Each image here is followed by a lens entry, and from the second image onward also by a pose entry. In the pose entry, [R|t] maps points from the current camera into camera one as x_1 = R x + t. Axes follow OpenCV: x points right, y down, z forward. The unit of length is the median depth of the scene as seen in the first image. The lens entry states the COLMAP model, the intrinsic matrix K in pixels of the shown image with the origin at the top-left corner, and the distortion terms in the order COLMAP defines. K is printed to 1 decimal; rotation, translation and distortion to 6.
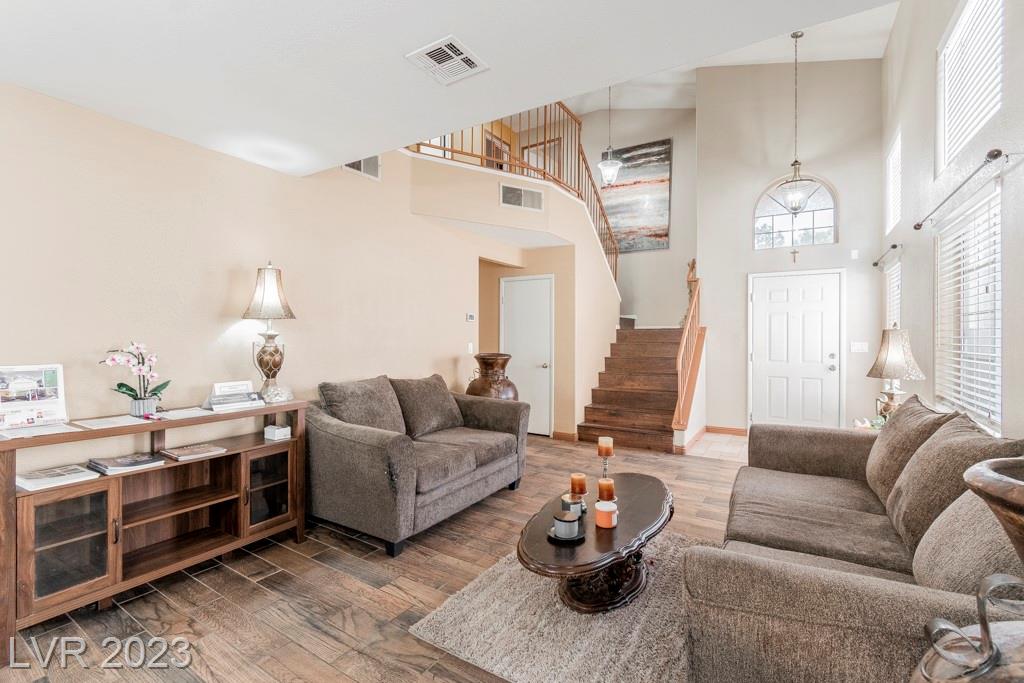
lens RADIAL K [[449.7, 0, 517.8], [0, 449.7, 332.9], [0, 0, 1]] dist [-0.001112, -0.000080]
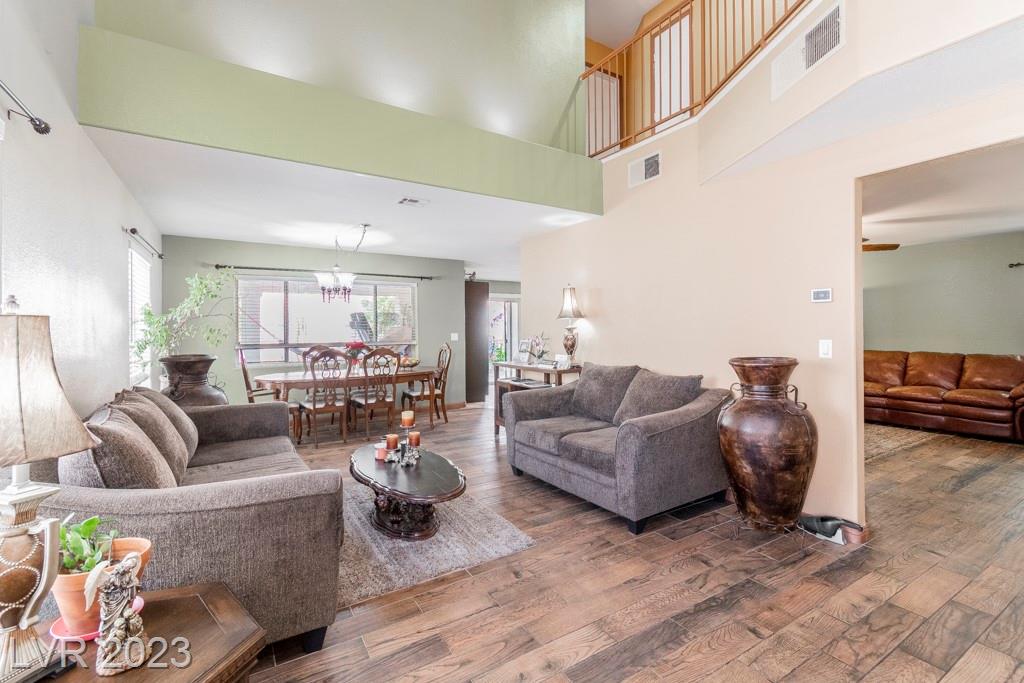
lens RADIAL K [[449.7, 0, 517.8], [0, 449.7, 332.9], [0, 0, 1]] dist [-0.001112, -0.000080]
pose [[-0.441307, -0.002123, -0.897354, 0.811774], [0.007003, 0.999959, -0.005809, 0.023676], [0.897329, -0.008848, -0.441273, 1.268140]]
